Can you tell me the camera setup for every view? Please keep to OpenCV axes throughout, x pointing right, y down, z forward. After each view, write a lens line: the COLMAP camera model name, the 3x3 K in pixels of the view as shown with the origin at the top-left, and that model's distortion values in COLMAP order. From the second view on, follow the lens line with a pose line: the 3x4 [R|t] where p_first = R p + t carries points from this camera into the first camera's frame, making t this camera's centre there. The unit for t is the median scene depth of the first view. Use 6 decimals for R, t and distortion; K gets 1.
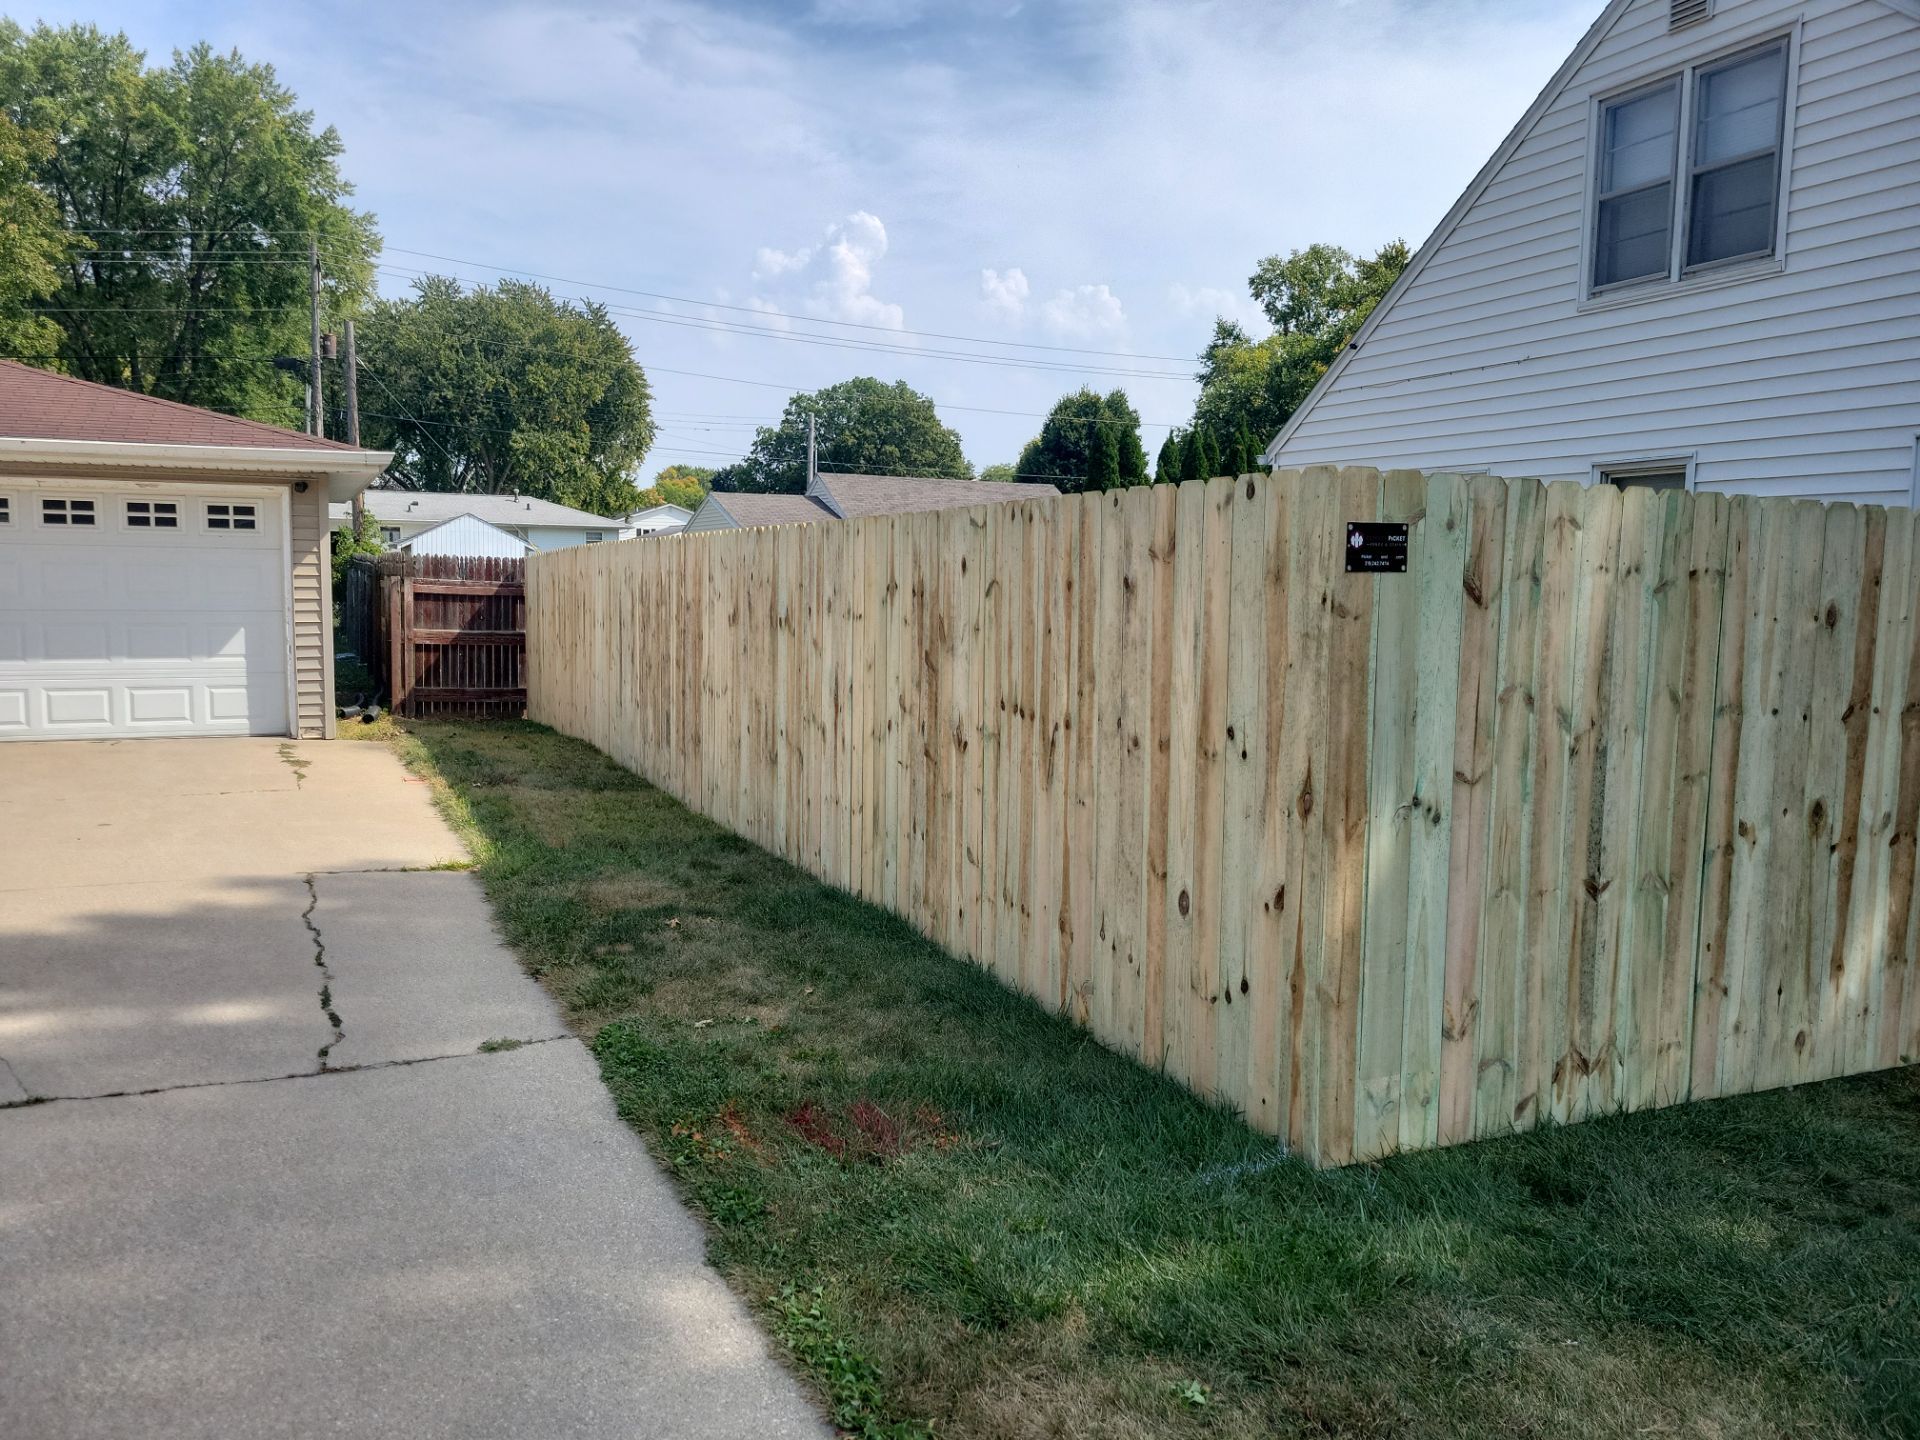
lens RADIAL K [[1436.8, 0, 961.3], [0, 1436.8, 711.0], [0, 0, 1]] dist [0.054954, -0.035545]
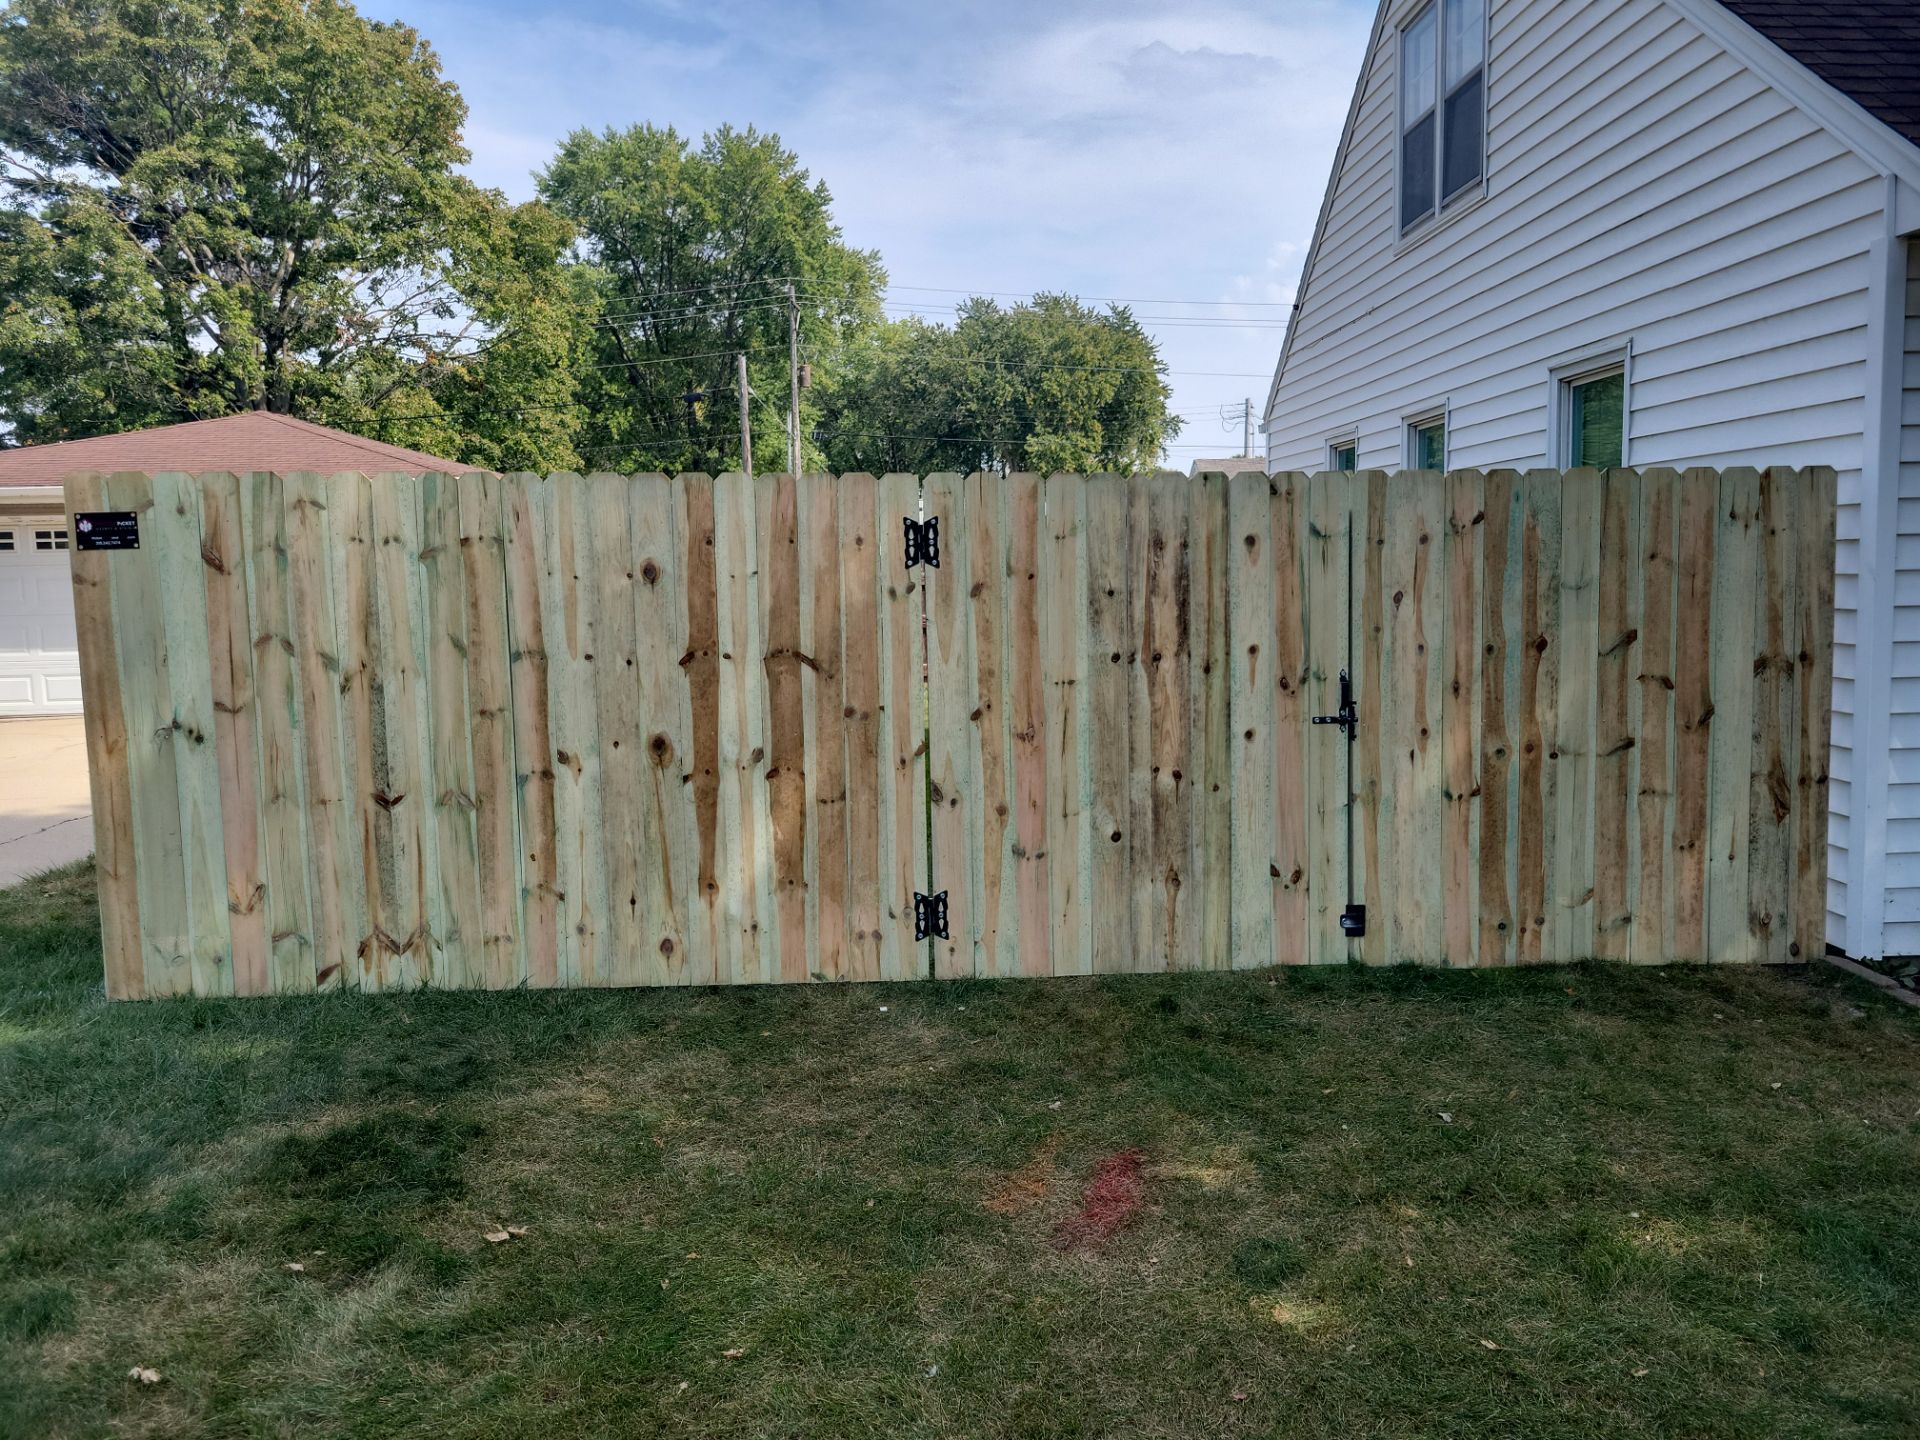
lens RADIAL K [[1436.8, 0, 967.2], [0, 1436.8, 705.7], [0, 0, 1]] dist [0.054954, -0.035545]
pose [[0.923482, 0.001913, -0.383636, 1.213224], [-0.000654, 0.999994, 0.003412, 0.033338], [0.383640, -0.002900, 0.923478, 0.053104]]
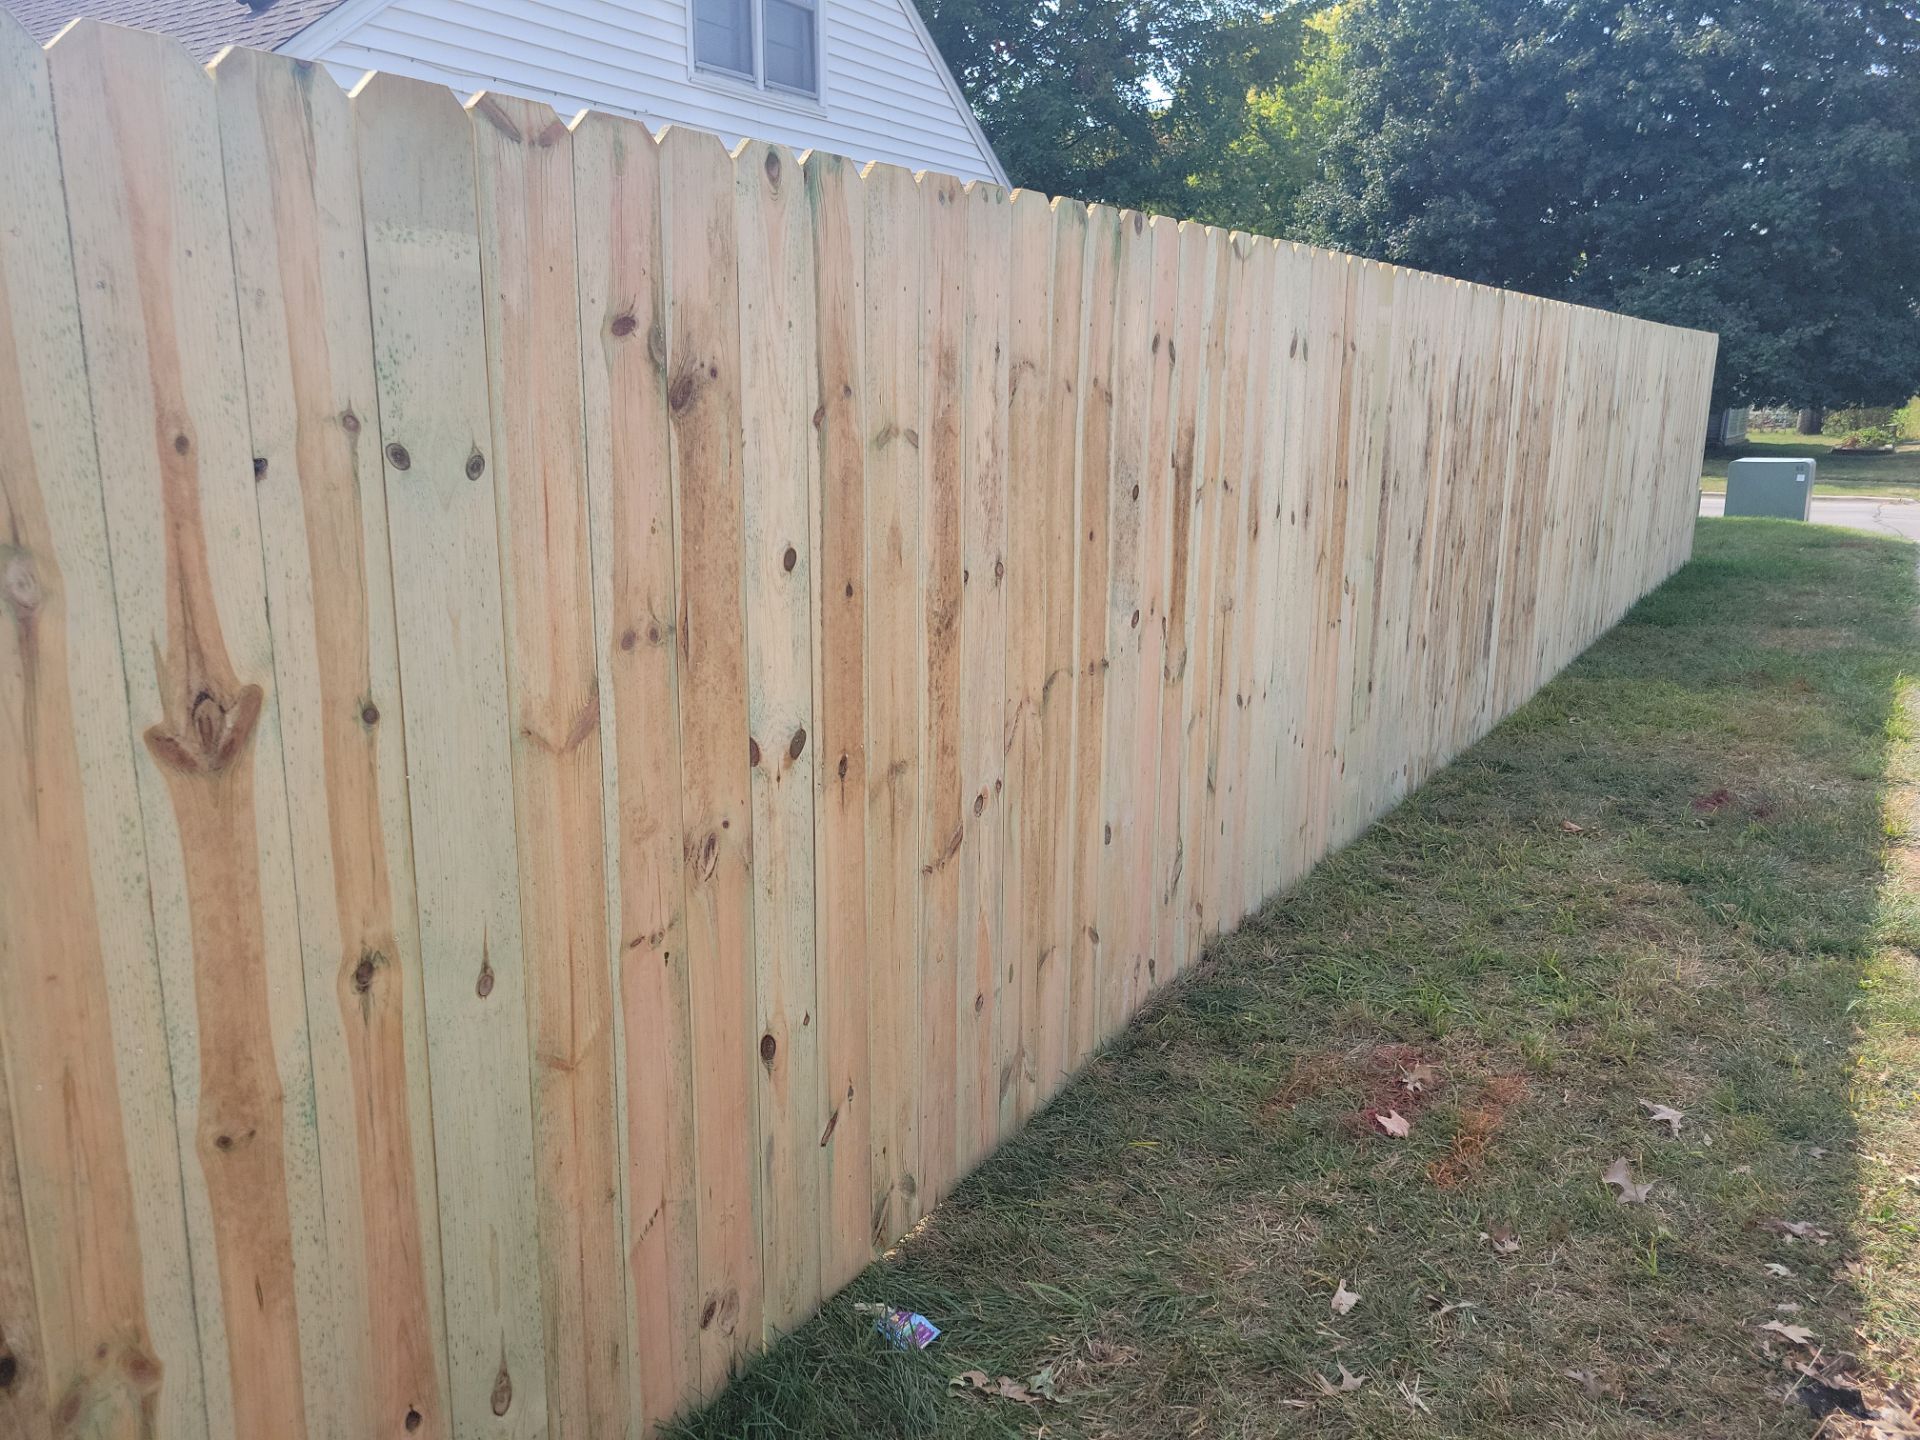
lens RADIAL K [[1436.8, 0, 933.4], [0, 1436.8, 704.1], [0, 0, 1]] dist [0.054954, -0.035545]
pose [[-0.530788, -0.201061, 0.823310, -1.267169], [0.063842, 0.959205, 0.275407, -0.299883], [-0.845097, 0.198745, -0.496298, 3.279032]]
